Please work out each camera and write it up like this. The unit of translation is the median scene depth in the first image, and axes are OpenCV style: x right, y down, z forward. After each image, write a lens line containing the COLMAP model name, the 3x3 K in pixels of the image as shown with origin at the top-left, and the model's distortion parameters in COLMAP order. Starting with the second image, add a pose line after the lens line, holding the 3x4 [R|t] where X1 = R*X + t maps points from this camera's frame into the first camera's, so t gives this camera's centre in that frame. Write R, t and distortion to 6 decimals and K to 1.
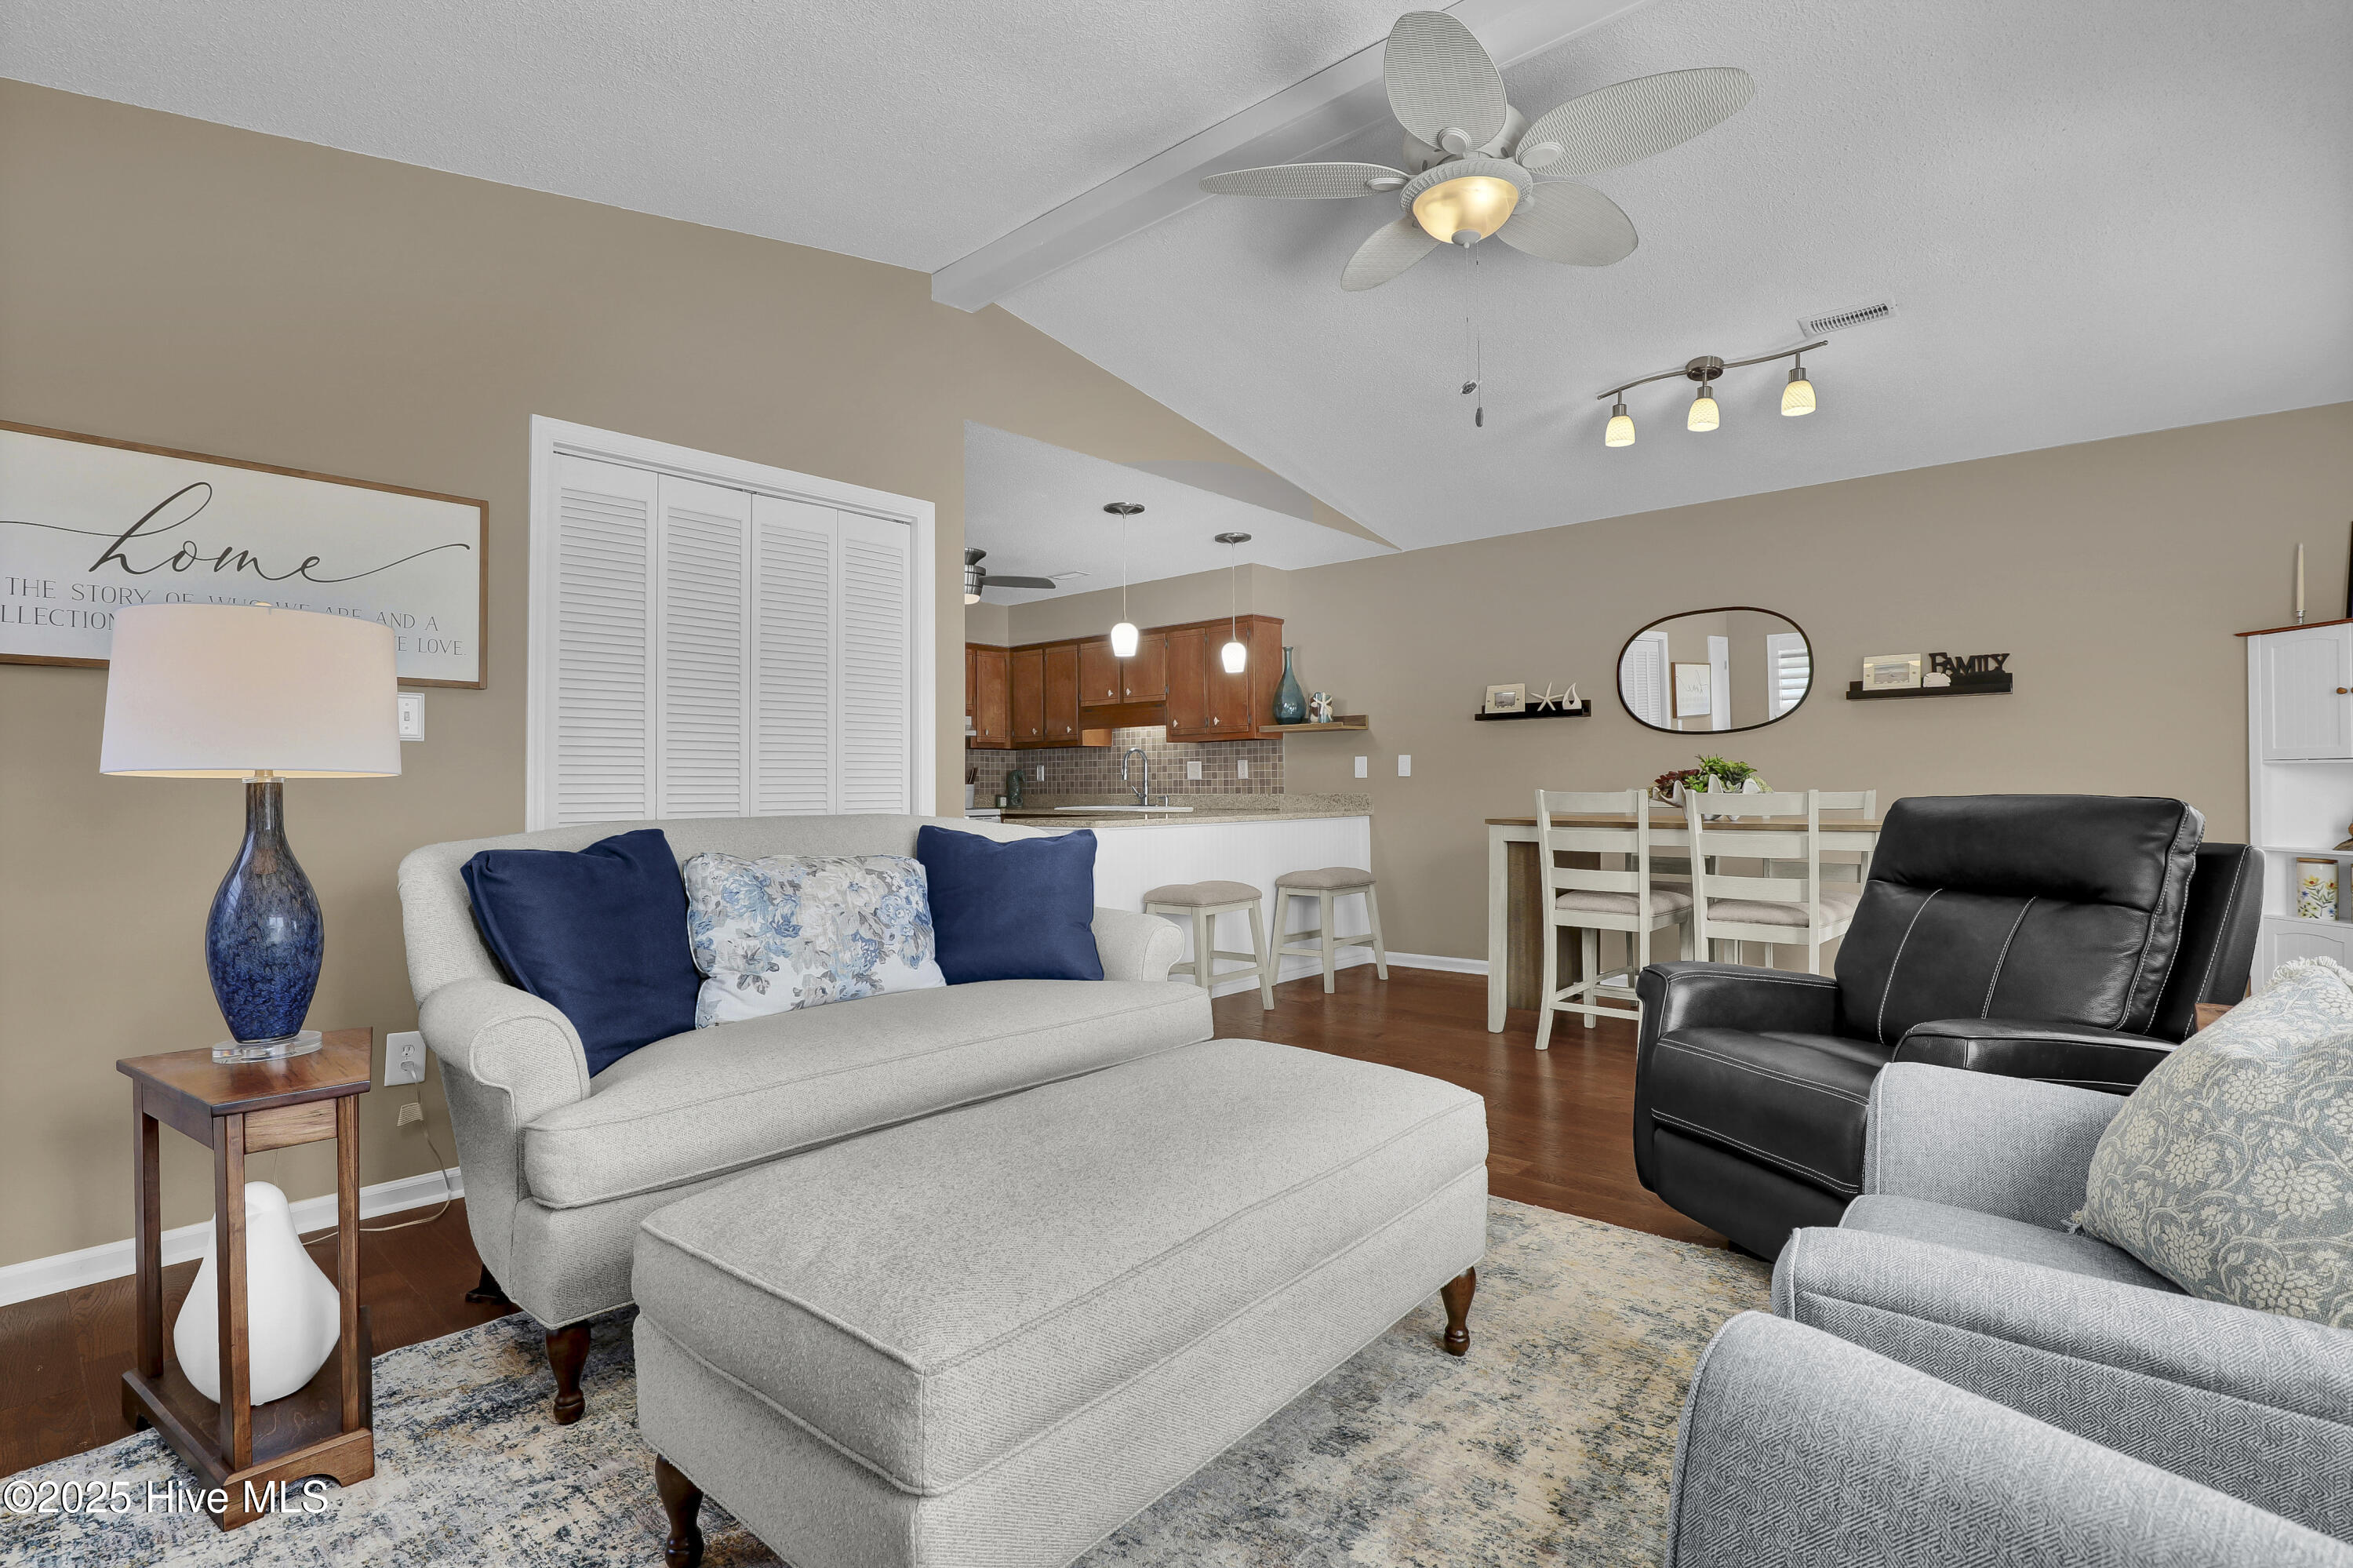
lens RADIAL K [[1128.8, 0, 1184.8], [0, 1128.8, 770.6], [0, 0, 1]] dist [-0.025274, 0.000988]
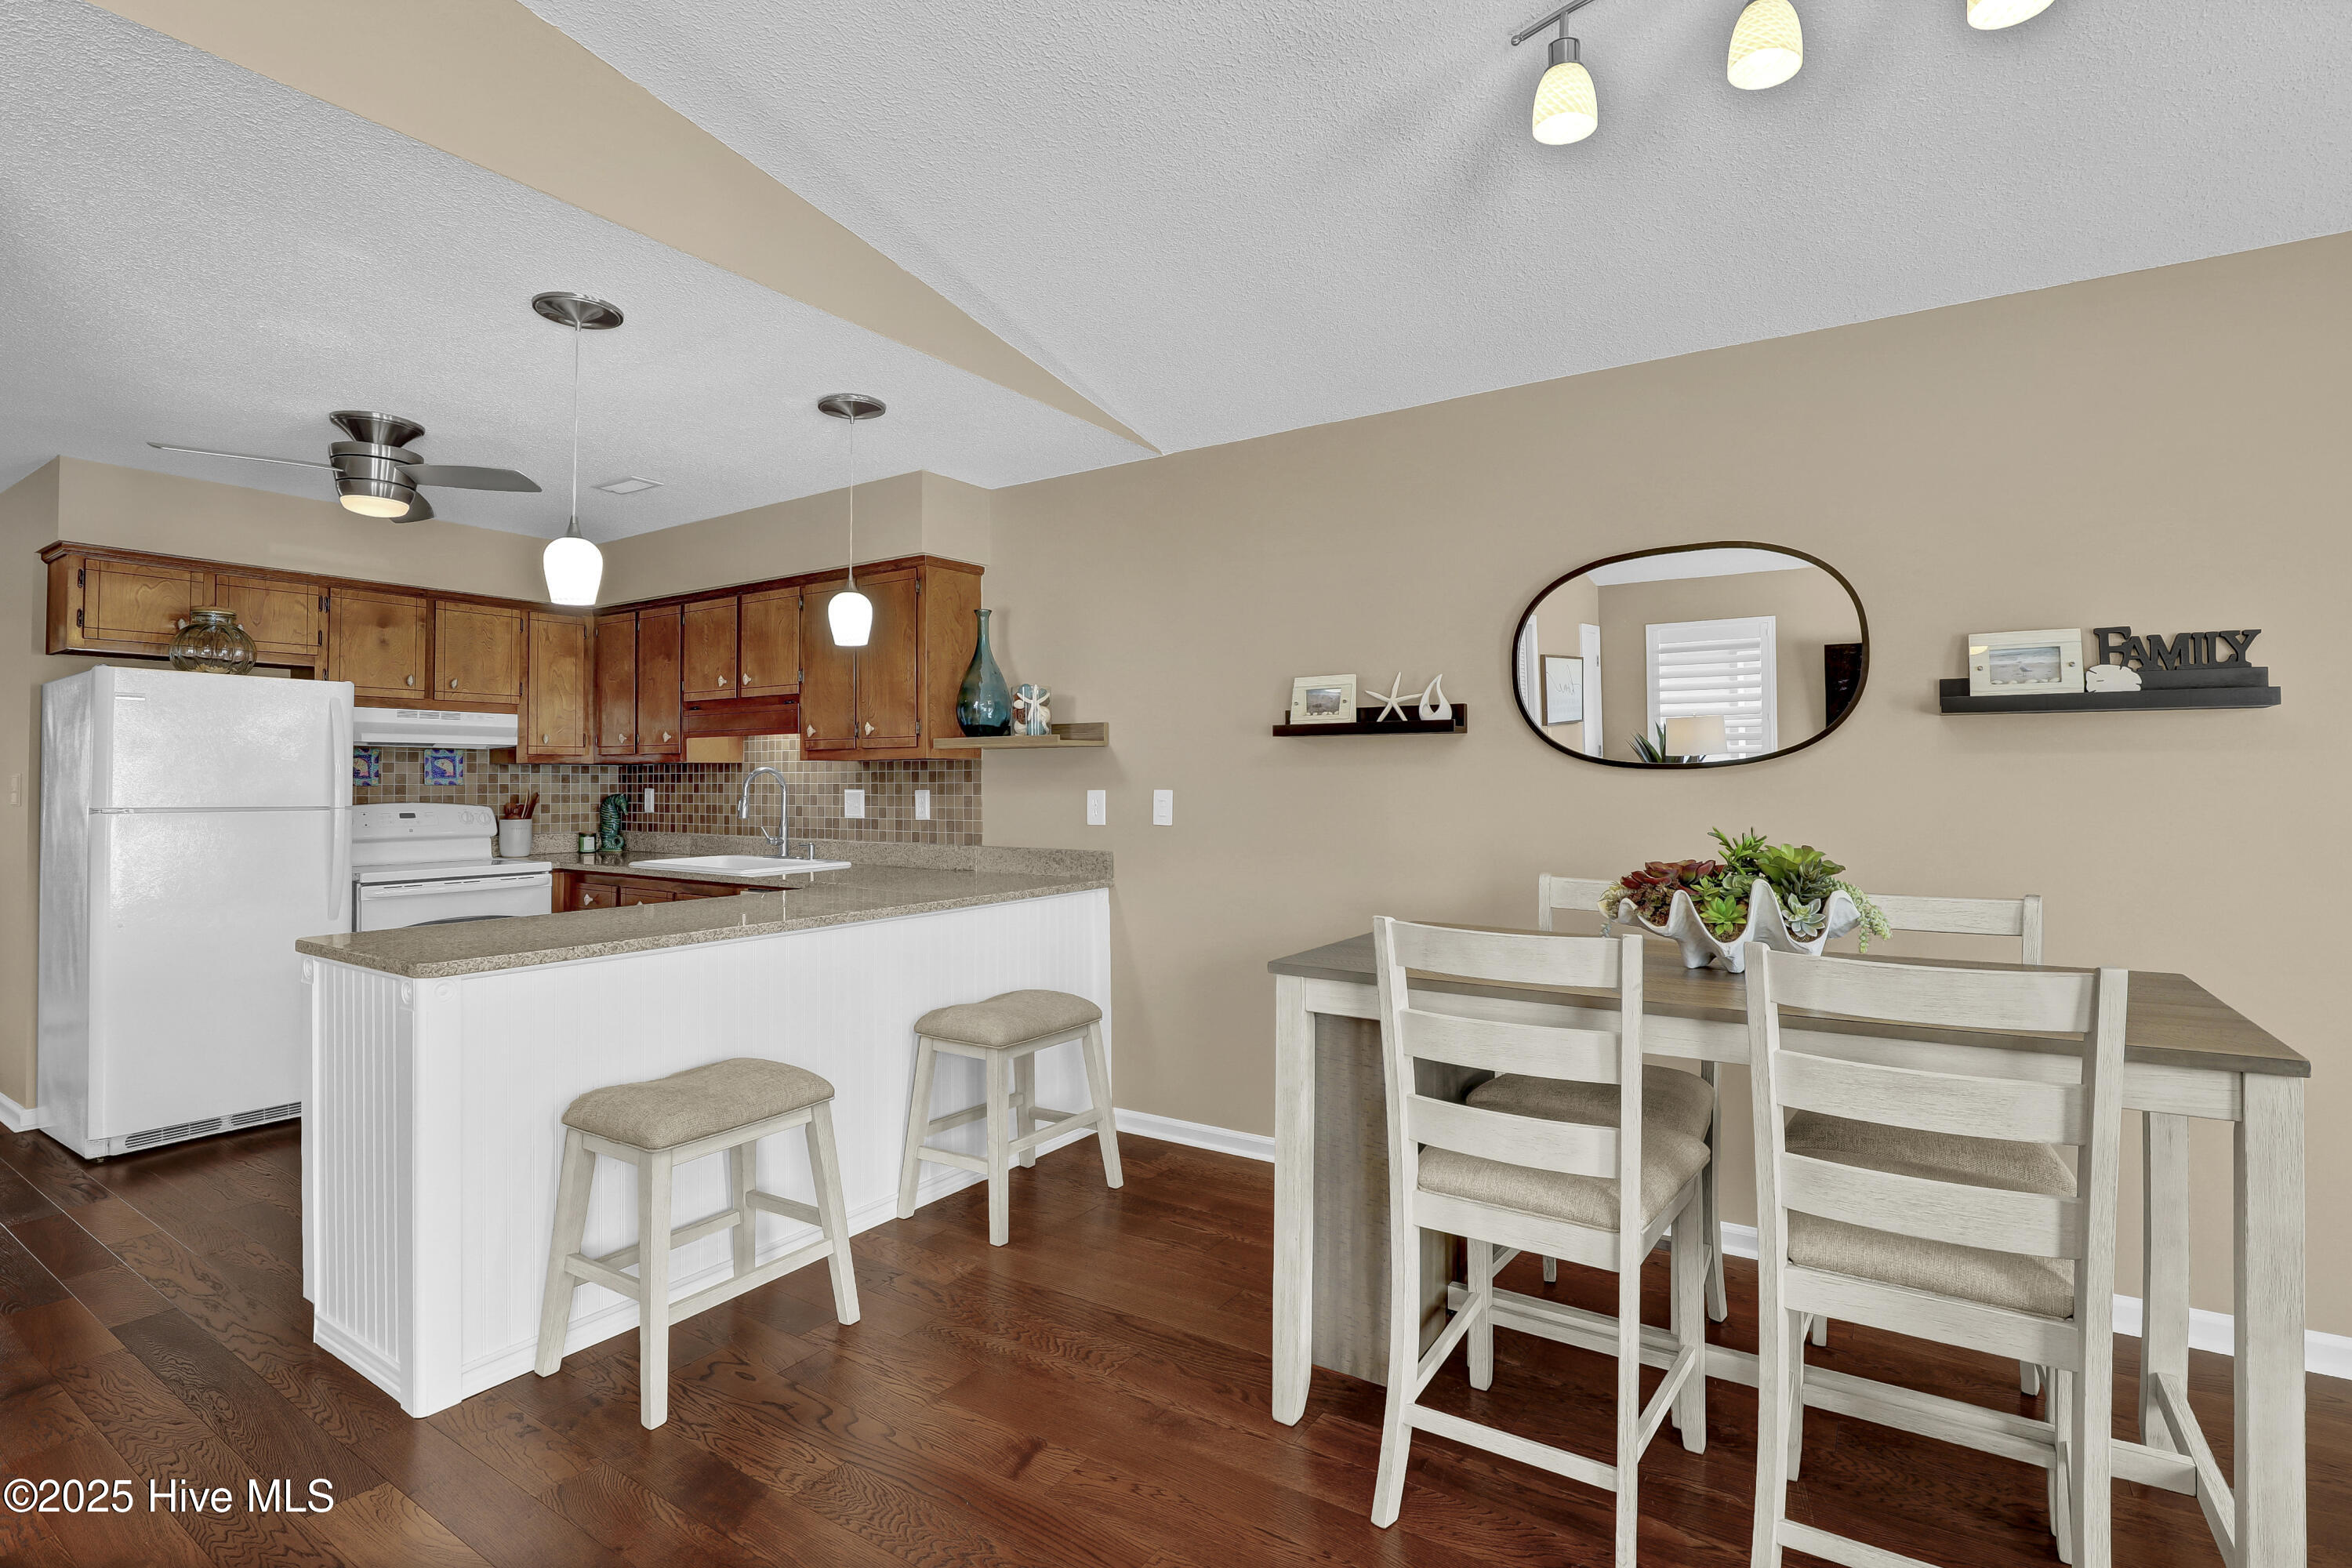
lens RADIAL K [[1128.3, 0, 1191.3], [0, 1128.3, 750.2], [0, 0, 1]] dist [-0.025274, 0.000988]
pose [[0.989624, 0.008057, 0.143453, 0.136806], [-0.006379, 0.999906, -0.012149, -0.031270], [-0.143538, 0.011108, 0.989582, 0.444296]]
